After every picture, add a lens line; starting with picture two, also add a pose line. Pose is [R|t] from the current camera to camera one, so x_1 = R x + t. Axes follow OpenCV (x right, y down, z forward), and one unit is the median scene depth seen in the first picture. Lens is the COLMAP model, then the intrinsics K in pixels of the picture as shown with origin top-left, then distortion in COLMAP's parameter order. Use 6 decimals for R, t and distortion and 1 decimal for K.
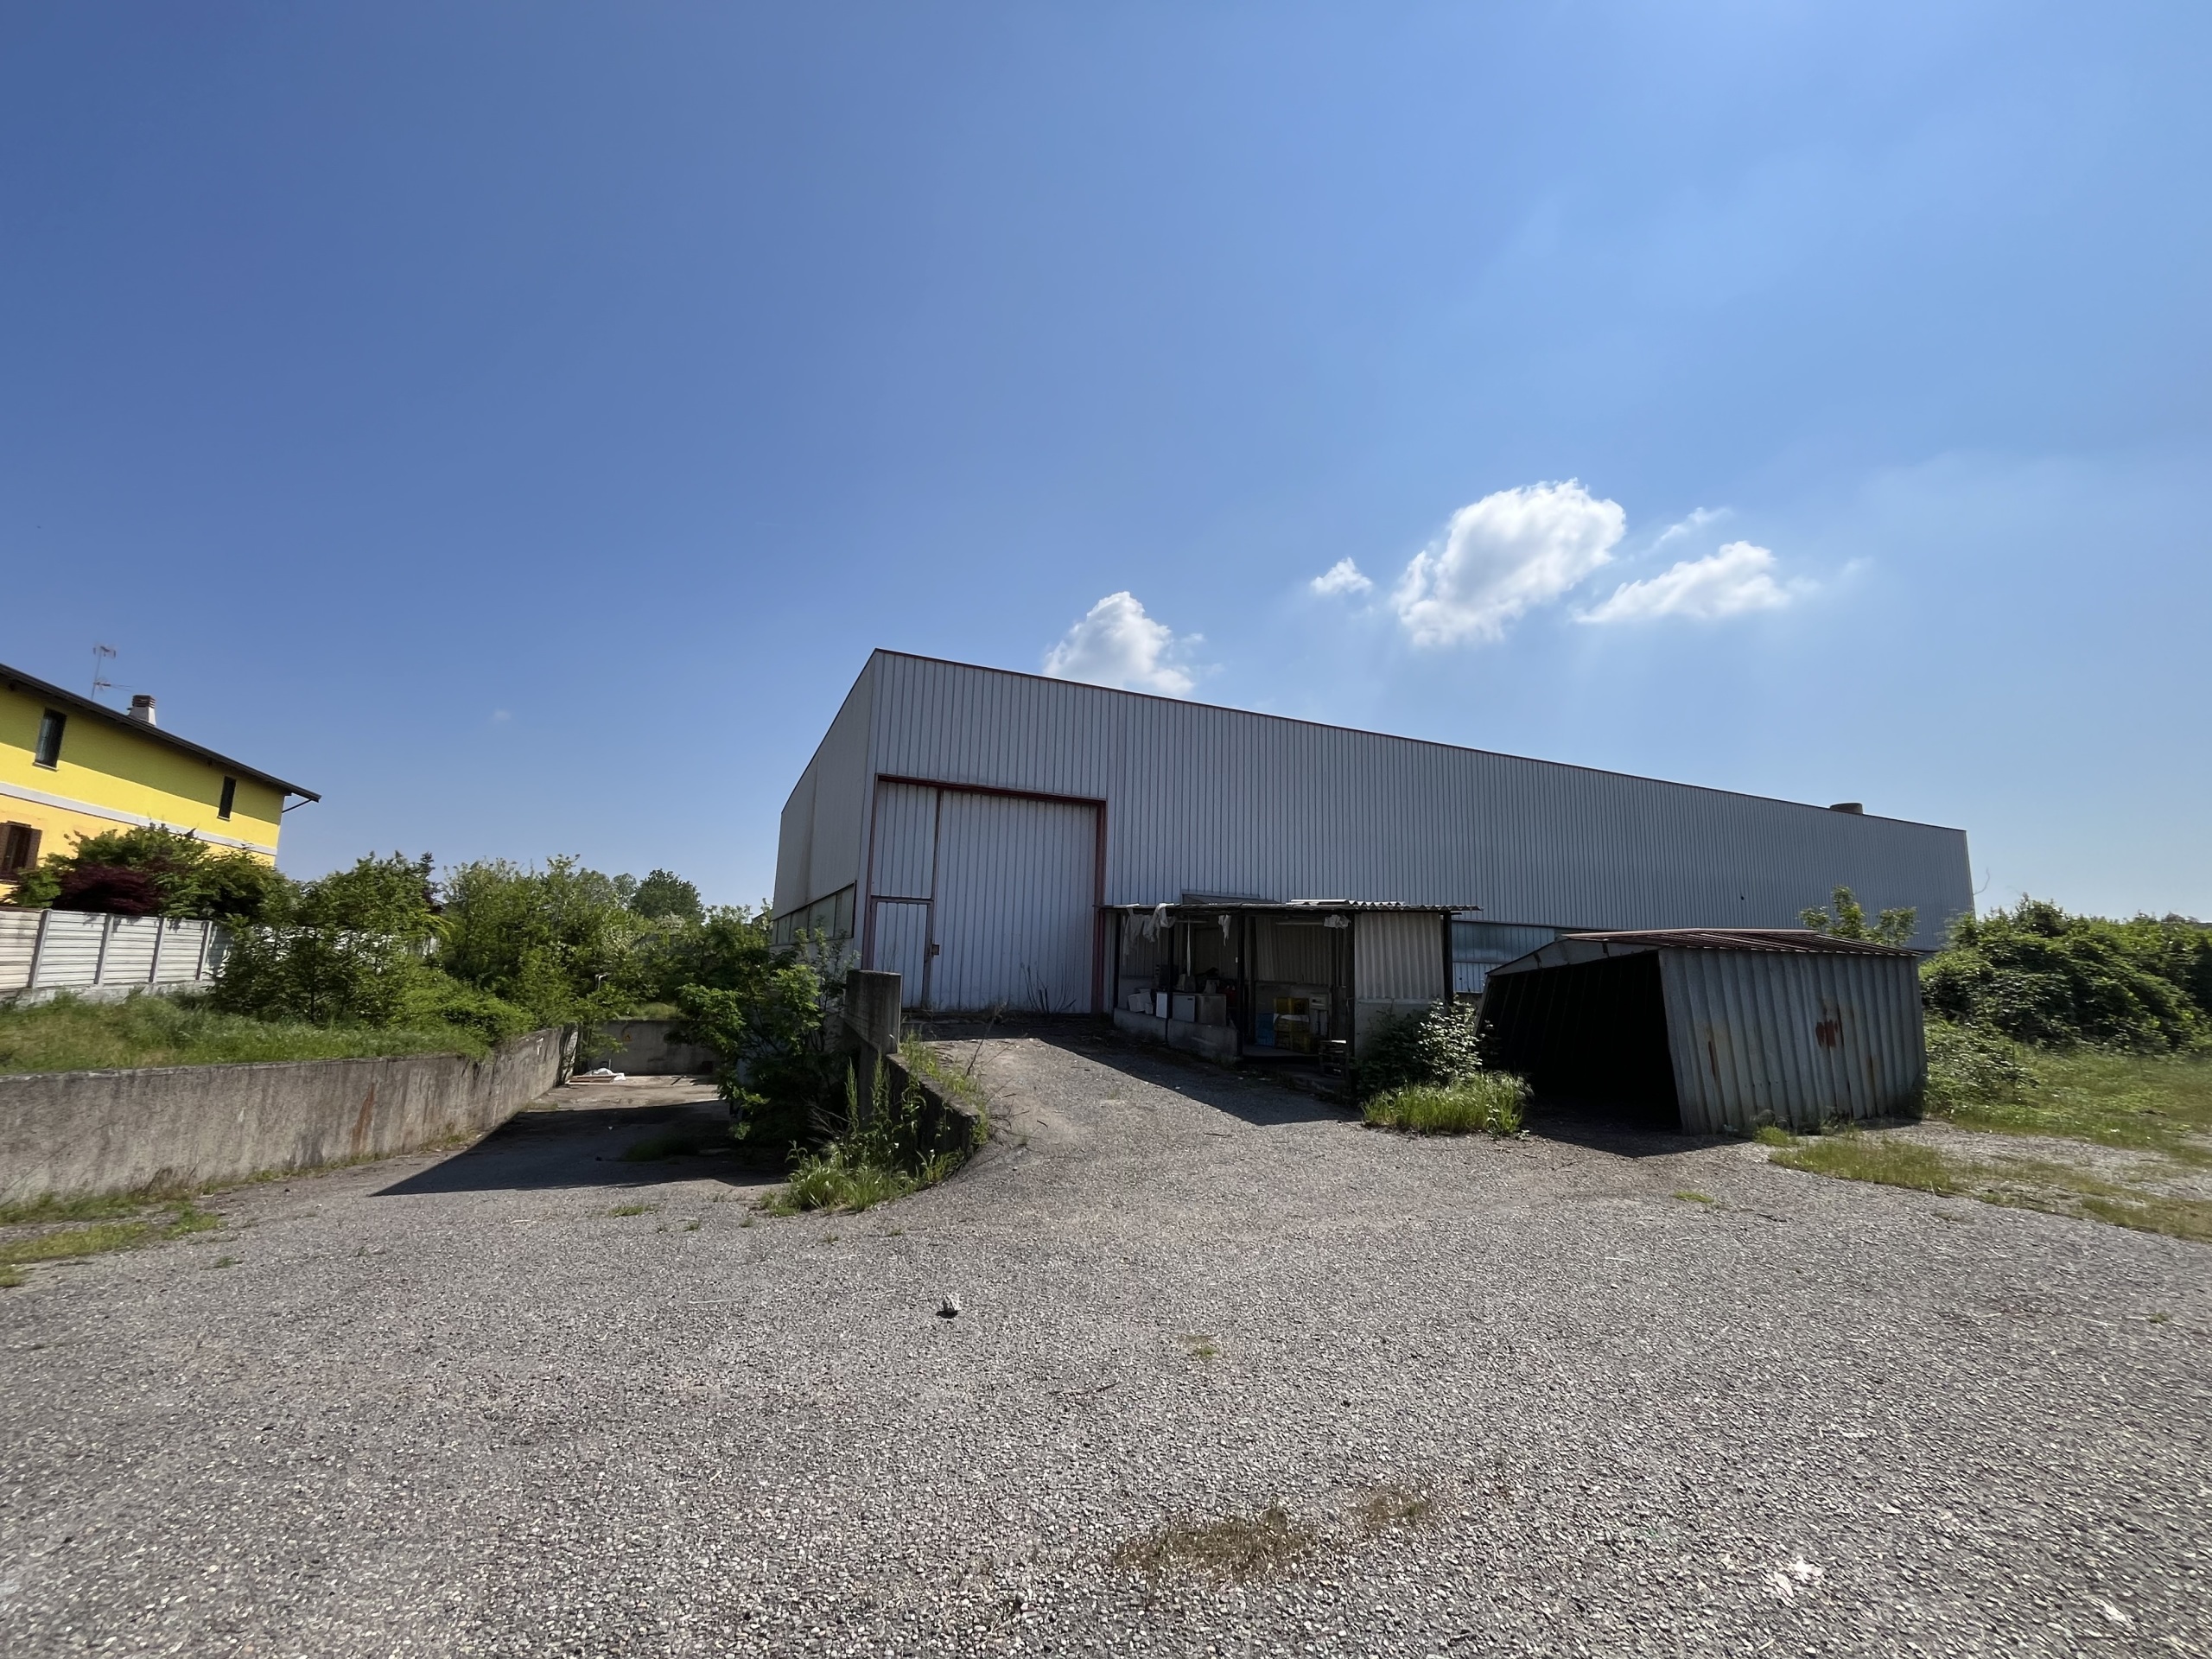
lens RADIAL K [[896.8, 0, 1101.5], [0, 896.8, 835.7], [0, 0, 1]] dist [-0.002199, -0.000653]
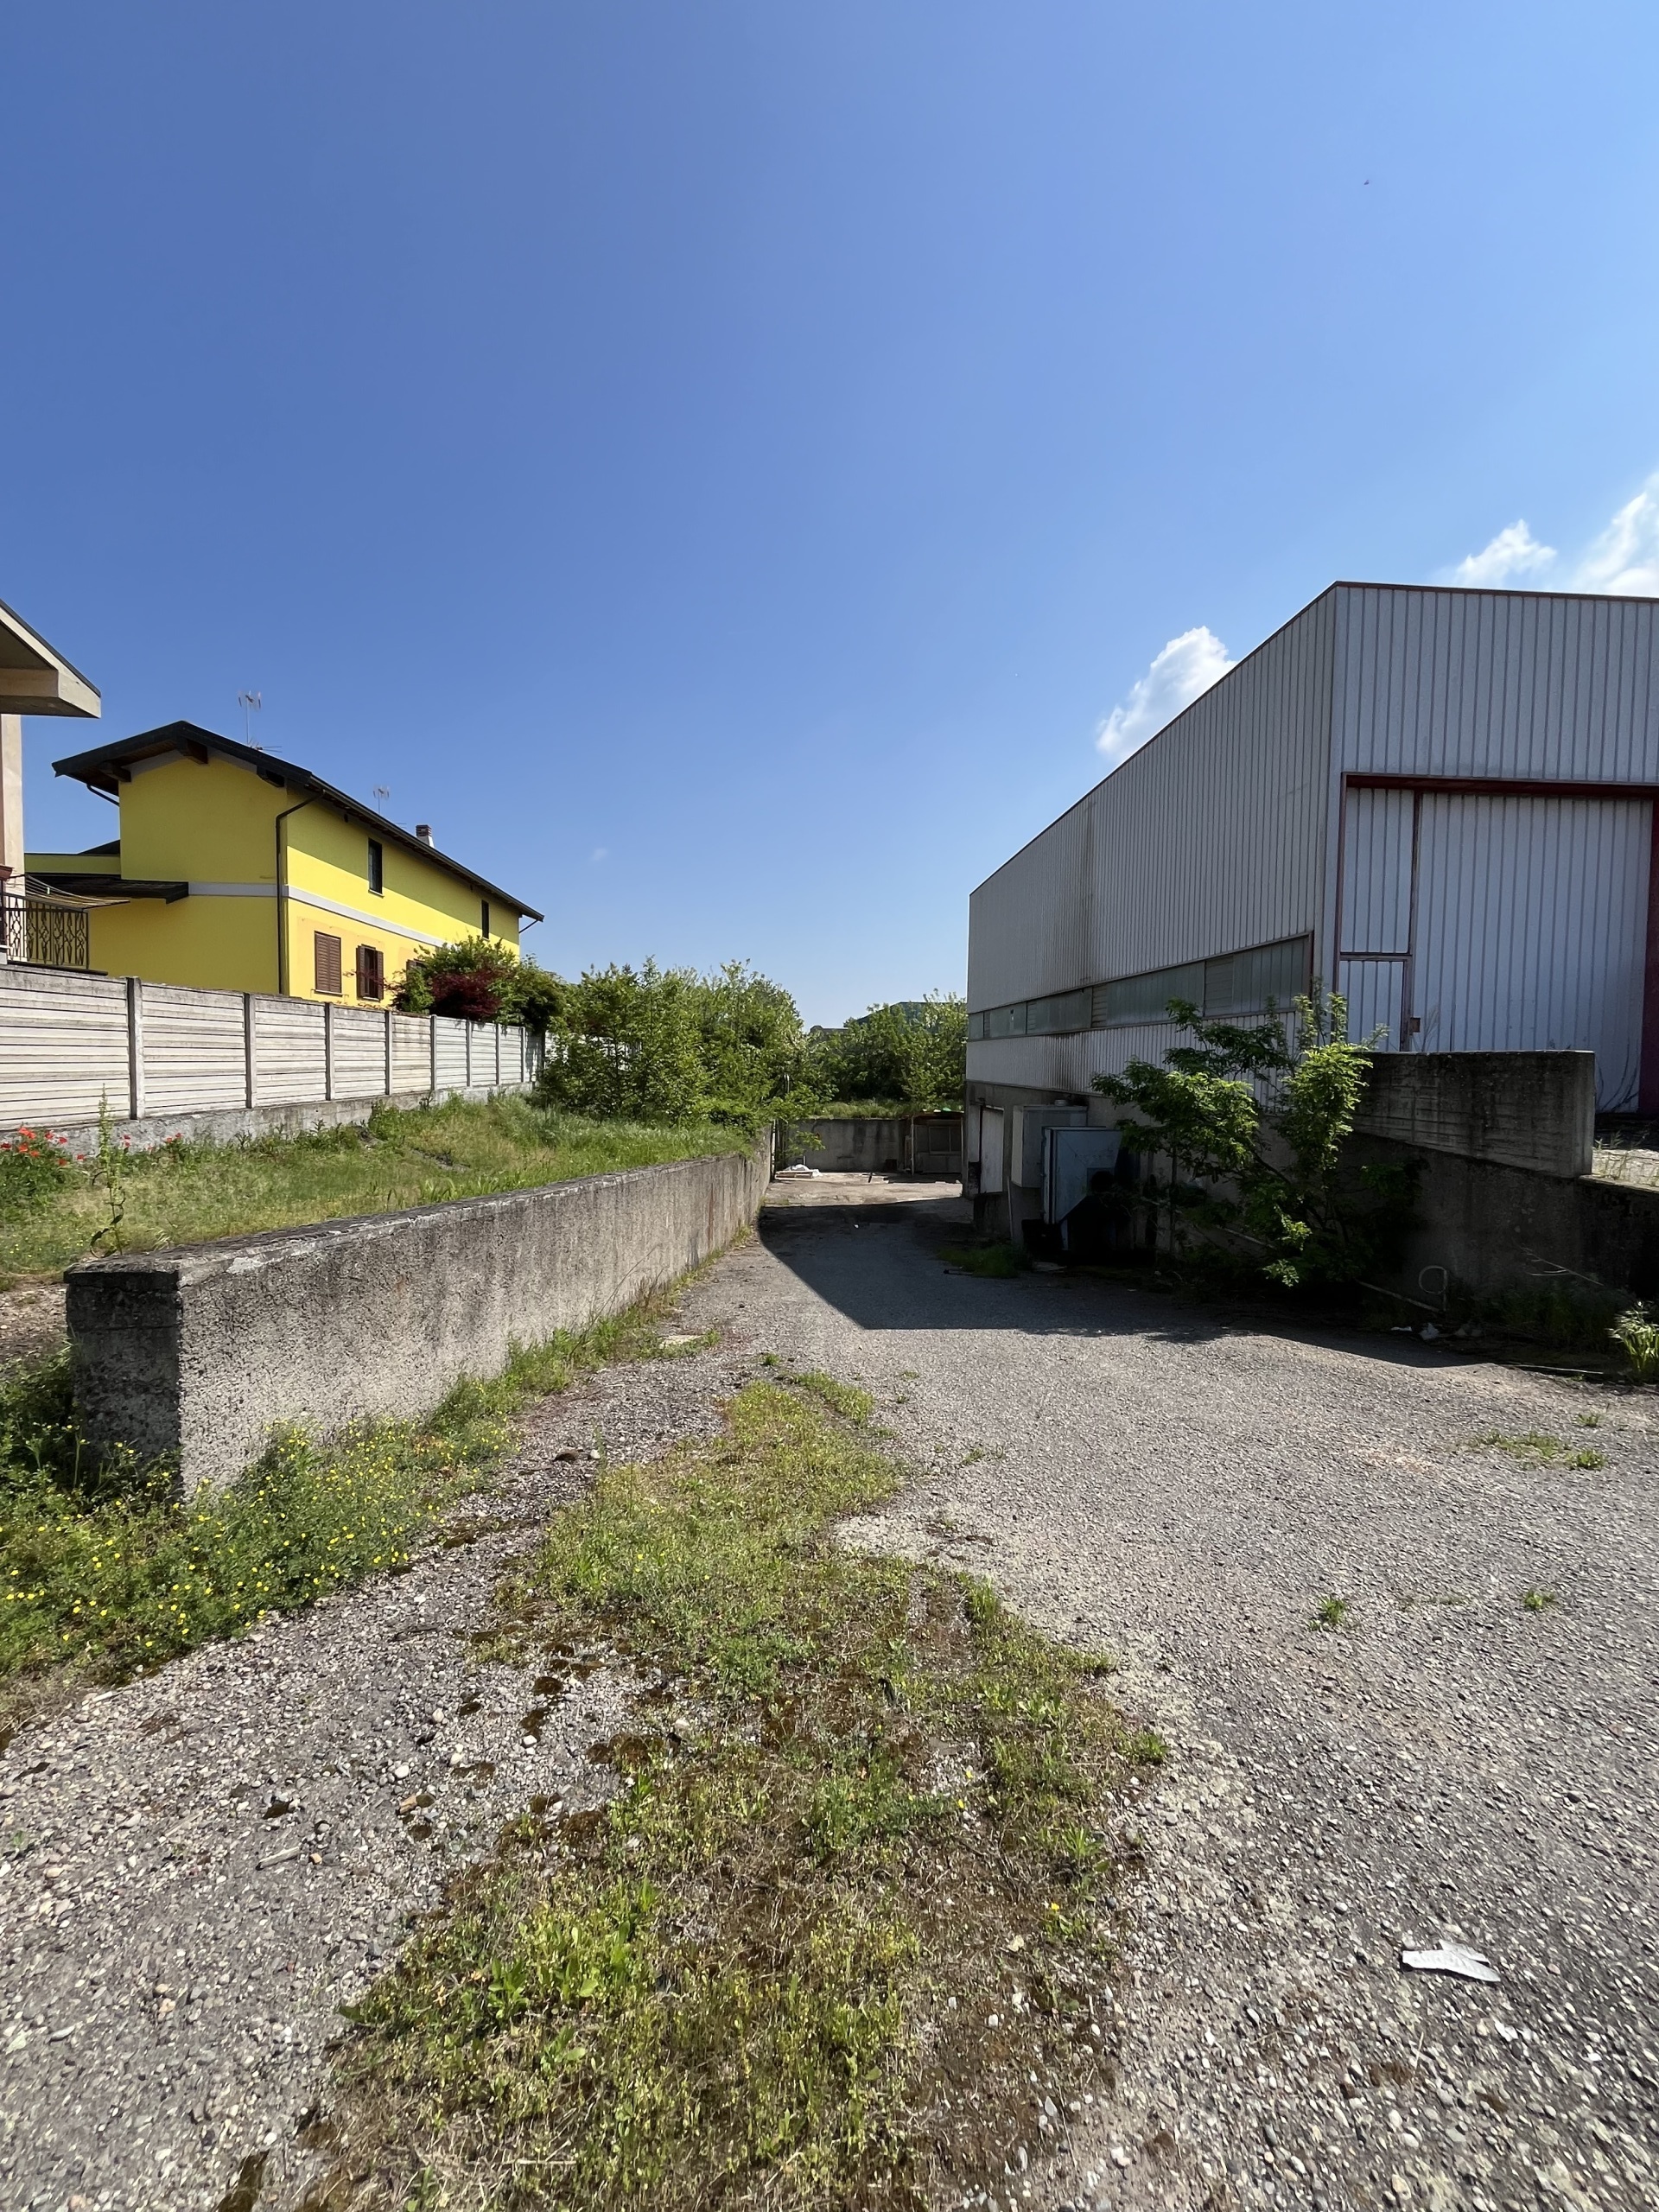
lens RADIAL K [[896.8, 0, 825.6], [0, 896.8, 1109.9], [0, 0, 1]] dist [-0.002199, -0.000653]
pose [[0.934298, -0.000346, -0.356493, -0.315069], [0.068842, 0.981352, 0.179471, 0.028861], [0.349783, -0.192221, 0.916898, 0.149576]]
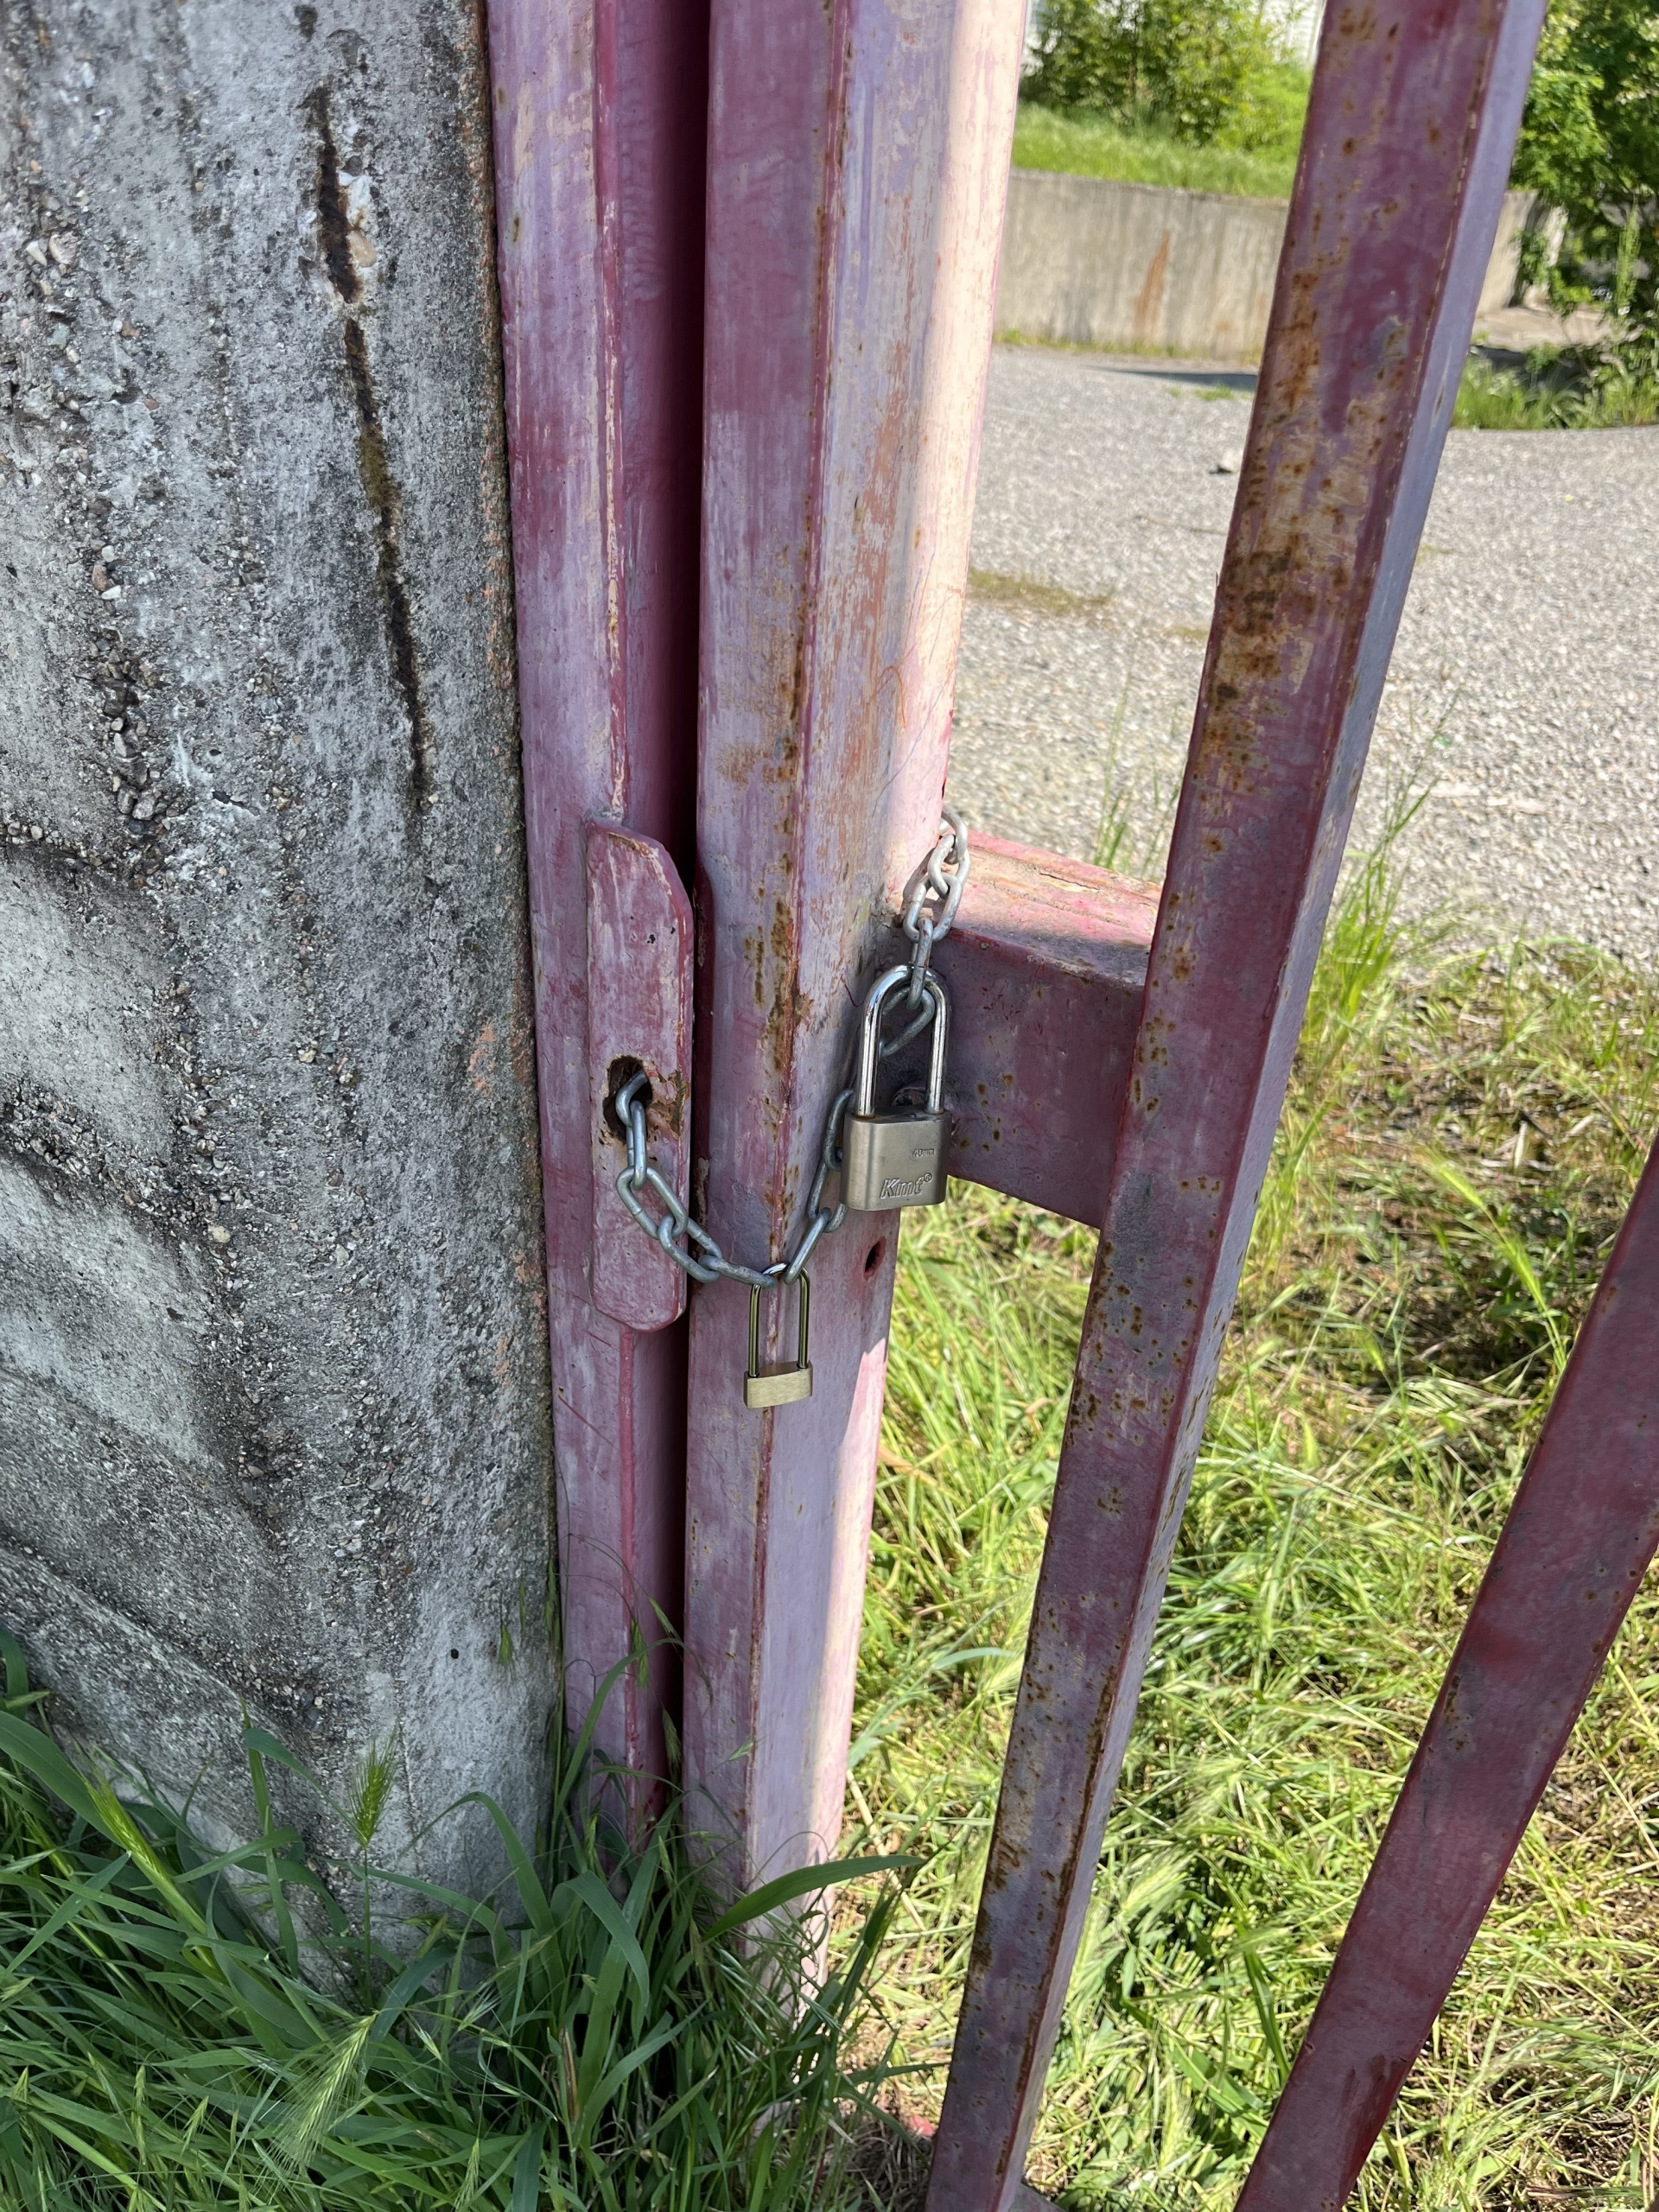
lens RADIAL K [[1693.9, 0, 819.8], [0, 1693.9, 1112.5], [0, 0, 1]] dist [0.041683, -0.065007]
pose [[0.575545, 0.446629, -0.685033, 0.183218], [0.084594, 0.800674, 0.593098, 0.023588], [0.813383, -0.399305, 0.423042, -0.011821]]
